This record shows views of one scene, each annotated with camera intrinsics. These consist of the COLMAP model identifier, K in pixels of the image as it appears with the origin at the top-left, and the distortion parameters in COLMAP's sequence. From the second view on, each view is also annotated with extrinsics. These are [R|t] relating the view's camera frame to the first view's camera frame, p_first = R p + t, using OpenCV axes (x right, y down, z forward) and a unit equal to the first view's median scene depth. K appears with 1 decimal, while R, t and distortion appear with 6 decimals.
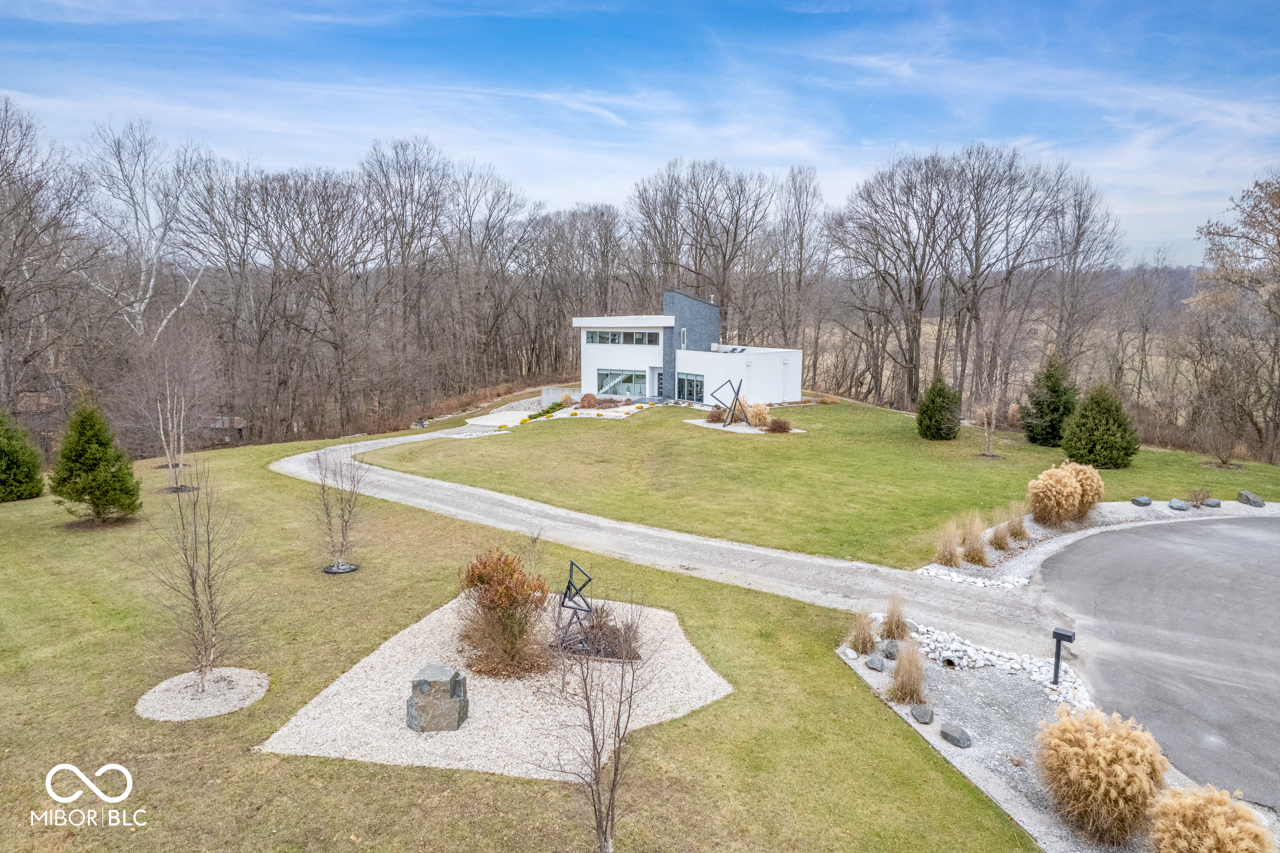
lens RADIAL K [[814.9, 0, 637.5], [0, 814.9, 453.9], [0, 0, 1]] dist [-0.077770, -0.060460]
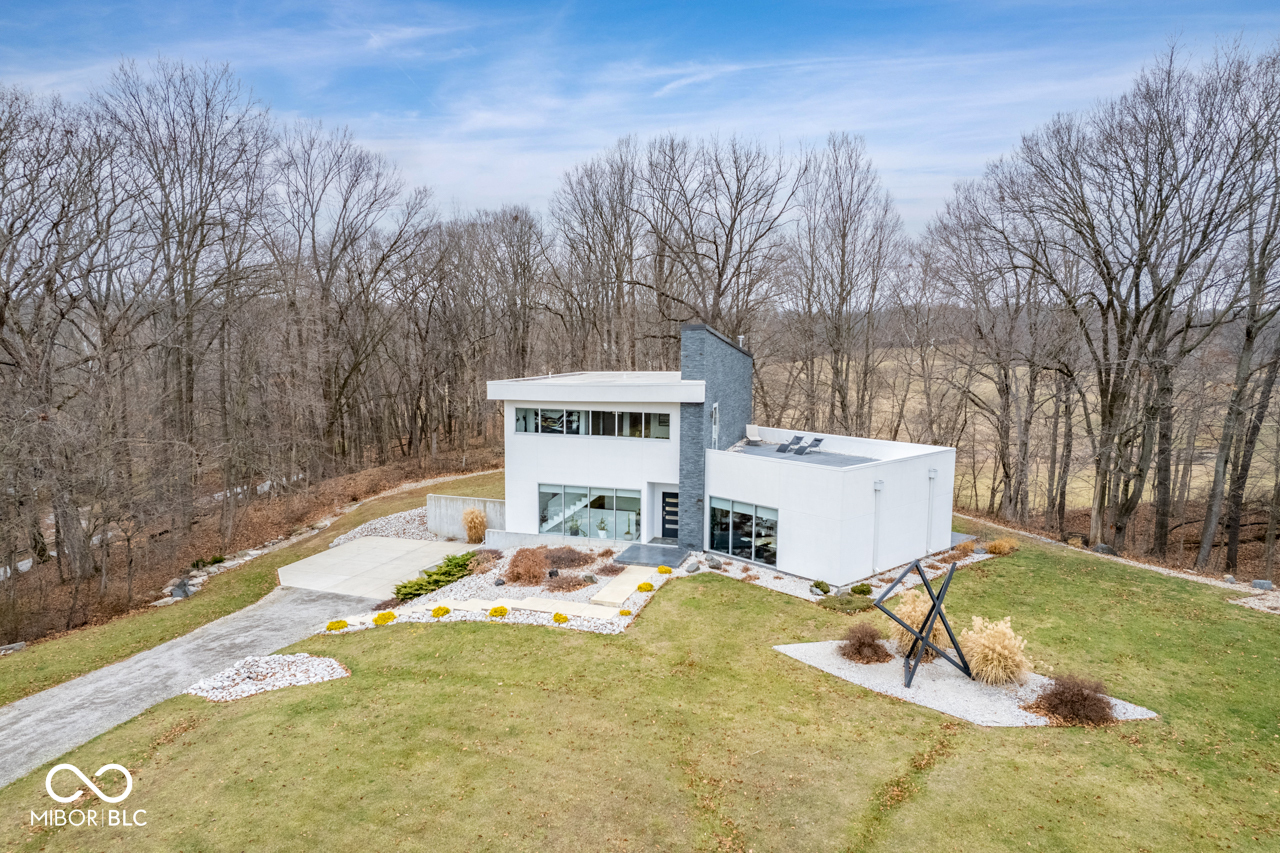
lens RADIAL K [[822.7, 0, 640.0], [0, 822.7, 426.5], [0, 0, 1]] dist [-0.082352, 0.069019]
pose [[0.991472, -0.010861, 0.129863, -0.052612], [0.020504, 0.997110, -0.073151, -0.101699], [-0.128693, 0.075190, 0.988830, 0.497108]]
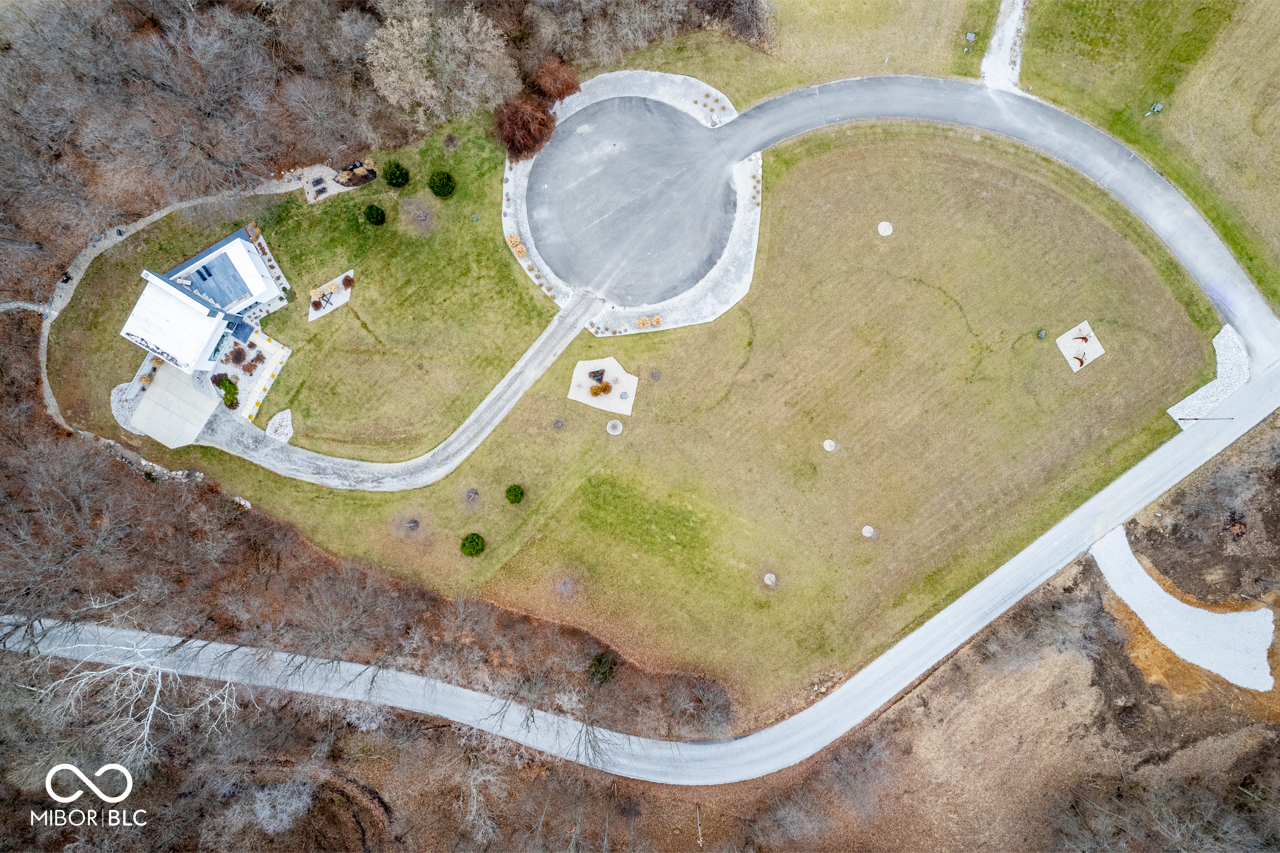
lens RADIAL K [[822.7, 0, 640.0], [0, 822.7, 426.5], [0, 0, 1]] dist [-0.082352, 0.069019]
pose [[0.088055, -0.996030, -0.013030, -0.084067], [0.186389, 0.003625, 0.982469, -1.511287], [-0.978522, -0.088940, 0.185969, -0.140282]]
